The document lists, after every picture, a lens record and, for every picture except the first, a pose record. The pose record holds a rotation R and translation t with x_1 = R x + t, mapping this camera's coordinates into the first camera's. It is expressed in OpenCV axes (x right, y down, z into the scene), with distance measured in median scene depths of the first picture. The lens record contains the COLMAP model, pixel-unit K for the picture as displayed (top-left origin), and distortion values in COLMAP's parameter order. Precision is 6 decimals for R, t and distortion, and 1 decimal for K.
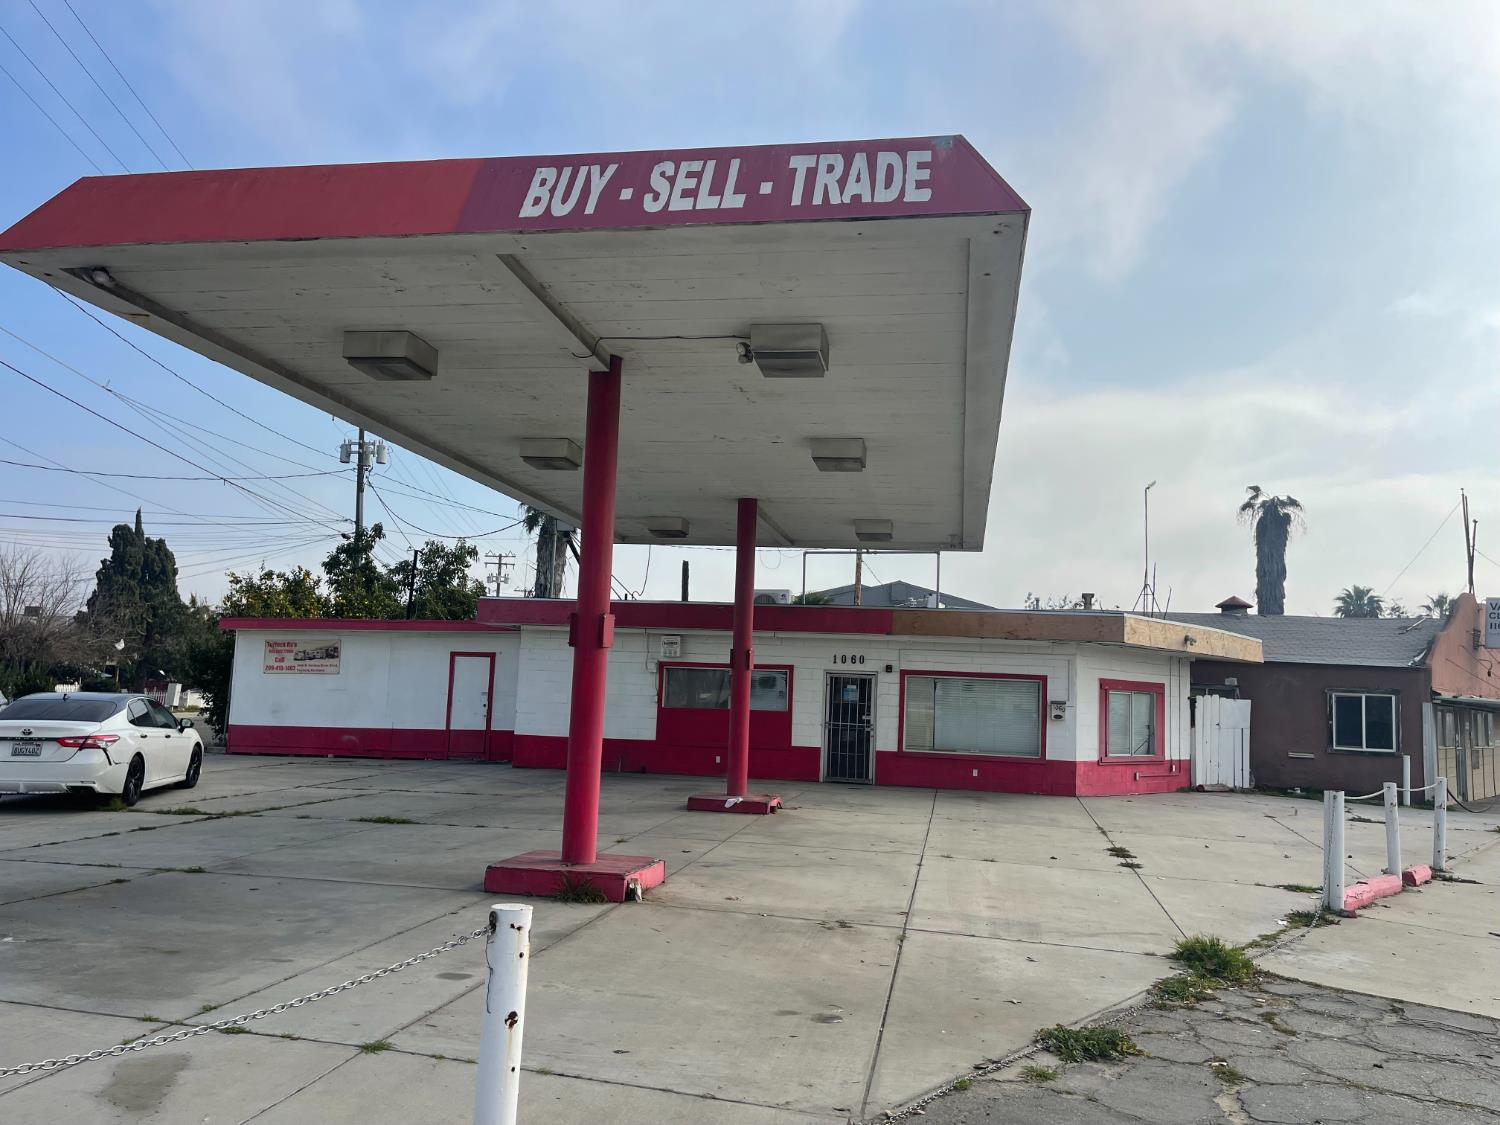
lens RADIAL K [[1116.0, 0, 750.0], [0, 1116.0, 562.5], [0, 0, 1]] dist [0.075202, -0.093047]
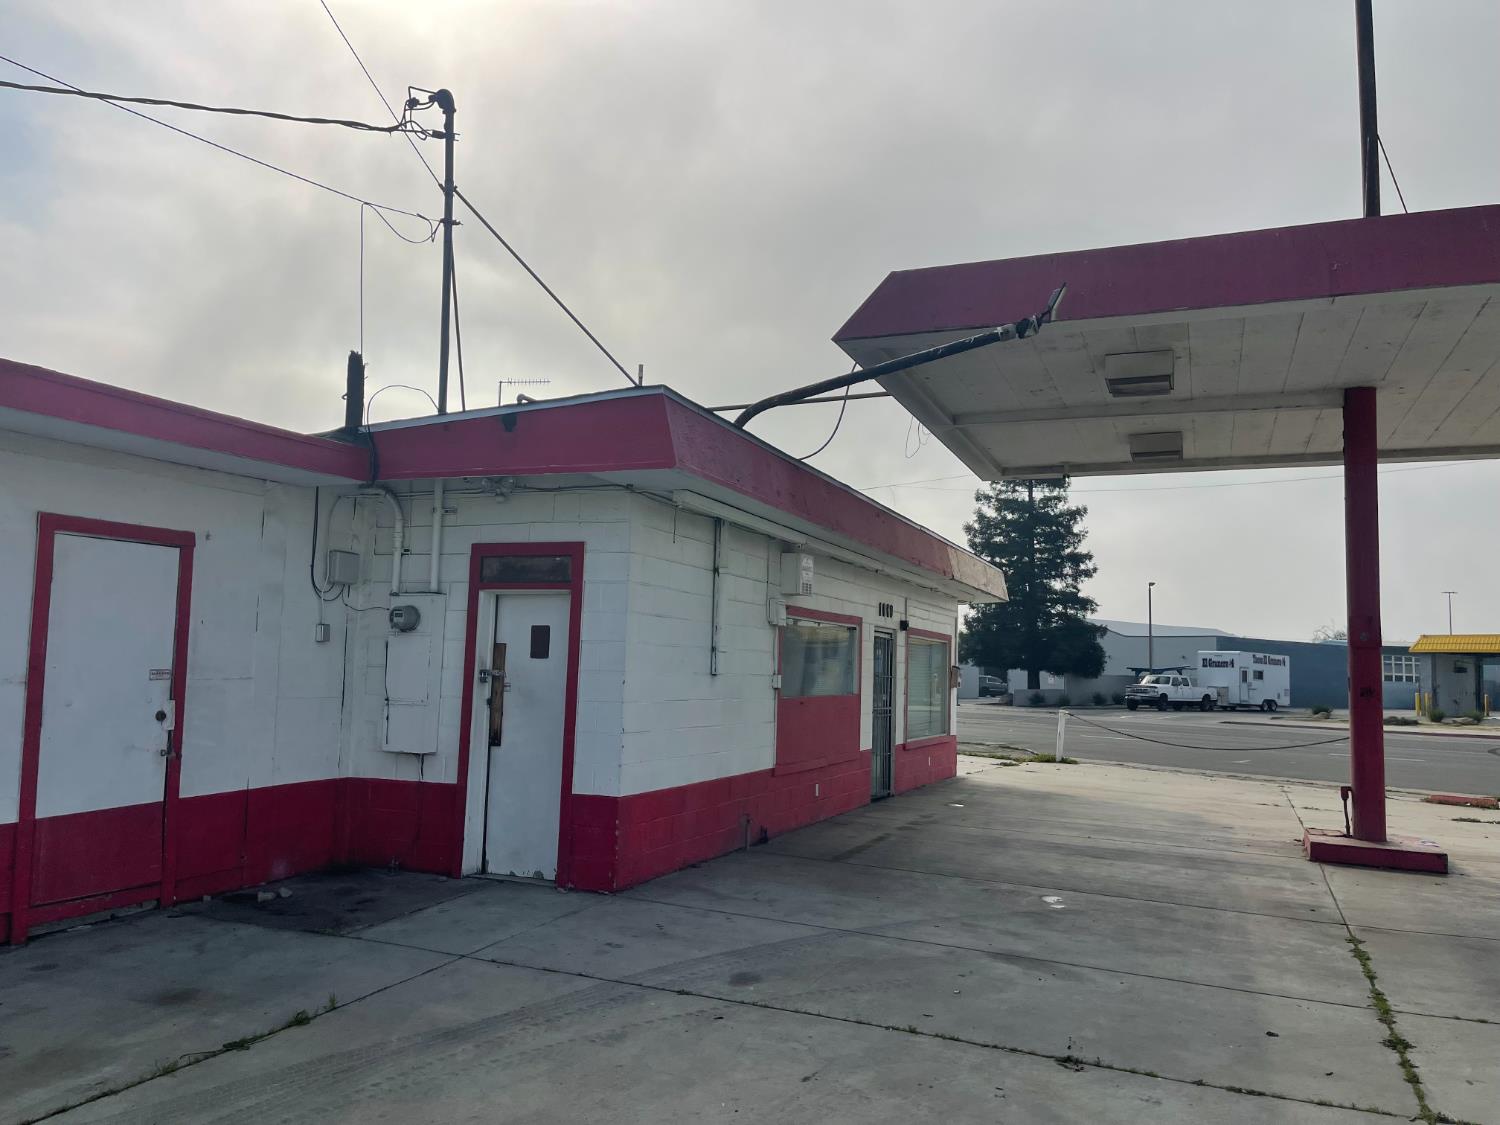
lens RADIAL K [[1114.3, 0, 753.9], [0, 1114.3, 566.8], [0, 0, 1]] dist [0.074414, -0.095425]
pose [[0.210872, 0.058525, 0.975760, -0.572066], [-0.139767, 0.989755, -0.029159, 0.091627], [-0.967470, -0.130230, 0.216891, 0.941689]]
